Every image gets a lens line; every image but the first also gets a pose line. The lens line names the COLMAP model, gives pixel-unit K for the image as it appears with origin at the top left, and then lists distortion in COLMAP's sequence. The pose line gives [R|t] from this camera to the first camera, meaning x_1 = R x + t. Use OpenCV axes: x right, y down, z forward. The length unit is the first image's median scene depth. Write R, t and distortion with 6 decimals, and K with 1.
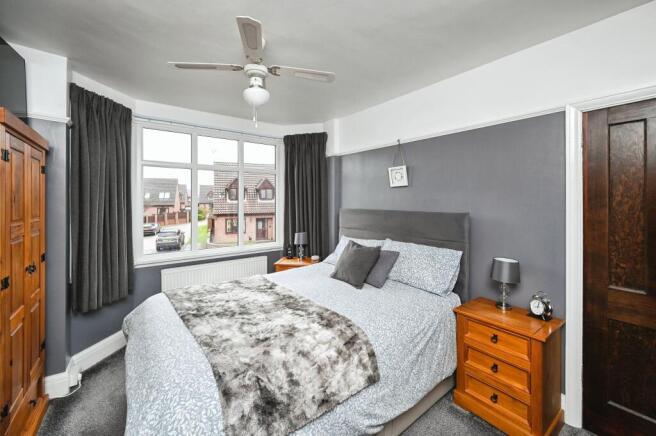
lens RADIAL K [[266.4, 0, 327.2], [0, 266.4, 202.2], [0, 0, 1]] dist [-0.001537, -0.000173]
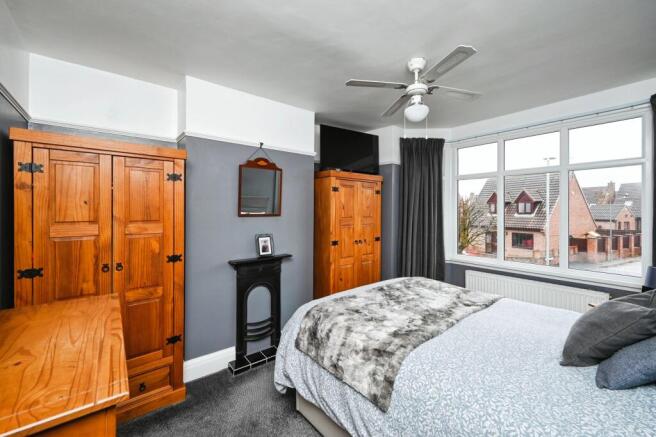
lens RADIAL K [[266.4, 0, 327.2], [0, 266.4, 202.7], [0, 0, 1]] dist [-0.001537, -0.000173]
pose [[0.033973, -0.026953, -0.999059, 0.905563], [-0.007762, 0.999599, -0.027232, 0.007322], [0.999393, 0.008680, 0.033750, 0.654542]]
